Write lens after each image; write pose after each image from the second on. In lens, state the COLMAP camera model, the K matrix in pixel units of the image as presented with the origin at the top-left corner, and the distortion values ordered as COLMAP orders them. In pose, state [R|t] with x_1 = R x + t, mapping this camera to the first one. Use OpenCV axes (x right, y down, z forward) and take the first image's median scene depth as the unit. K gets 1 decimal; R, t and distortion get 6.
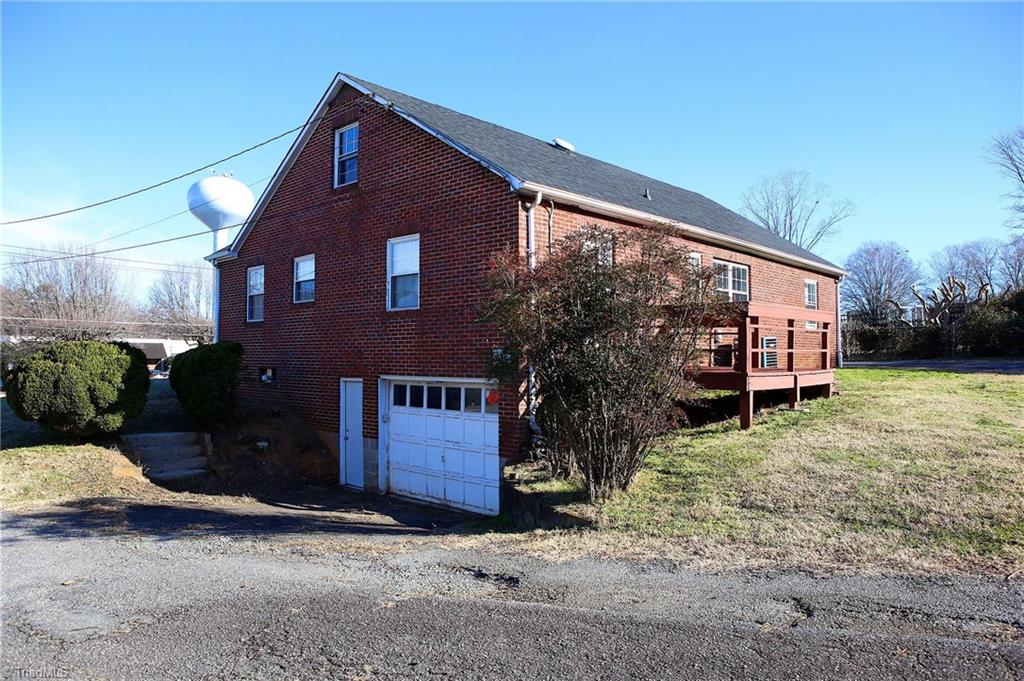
lens RADIAL K [[708.8, 0, 516.0], [0, 708.8, 343.9], [0, 0, 1]] dist [-0.101964, 0.066622]
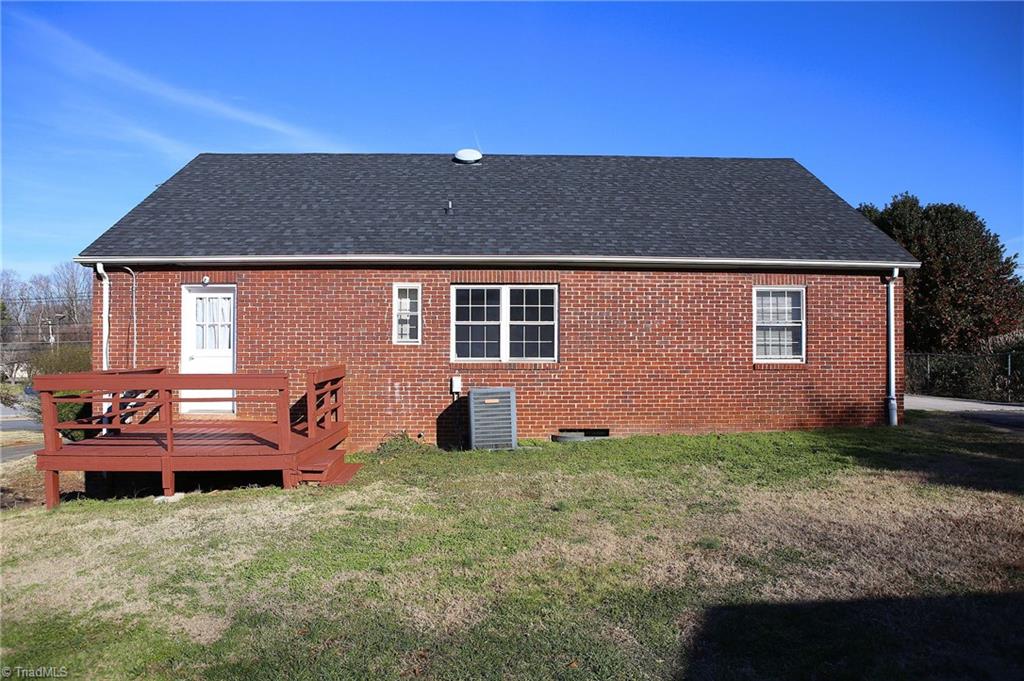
lens RADIAL K [[708.8, 0, 508.8], [0, 708.8, 347.4], [0, 0, 1]] dist [-0.101964, 0.066622]
pose [[0.710108, -0.009984, -0.704022, 0.813697], [0.017448, 0.999842, 0.003419, -0.050441], [0.703877, -0.014711, 0.710170, 0.452967]]
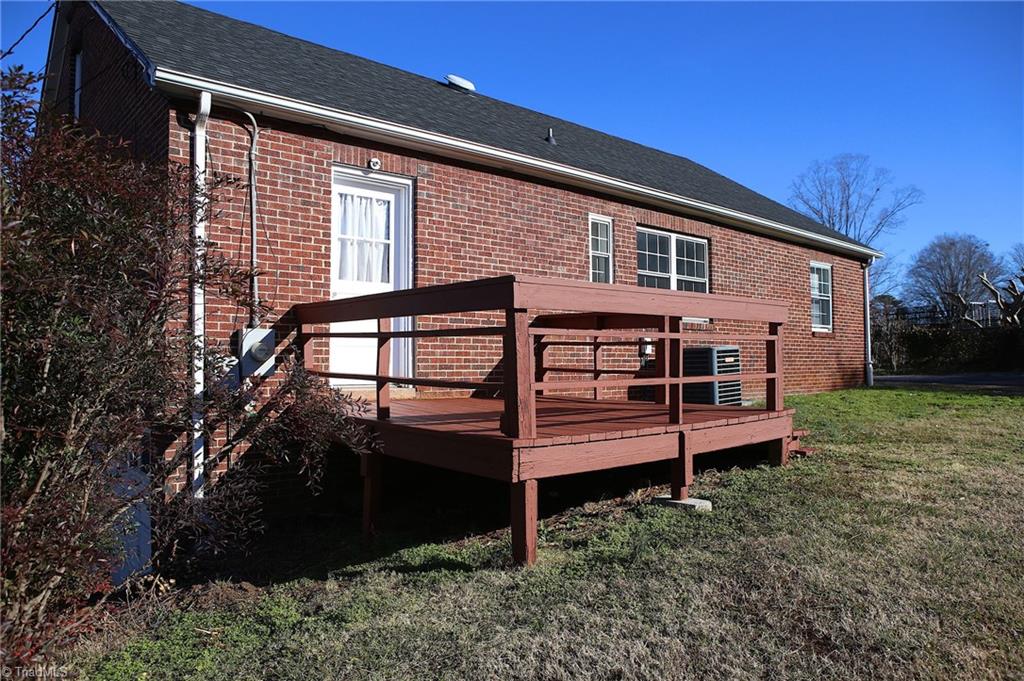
lens RADIAL K [[708.8, 0, 514.1], [0, 708.8, 340.7], [0, 0, 1]] dist [-0.101964, 0.066622]
pose [[0.995659, -0.008715, -0.092667, 0.211323], [0.007658, 0.999901, -0.011765, -0.008518], [0.092760, 0.011004, 0.995628, 0.322105]]
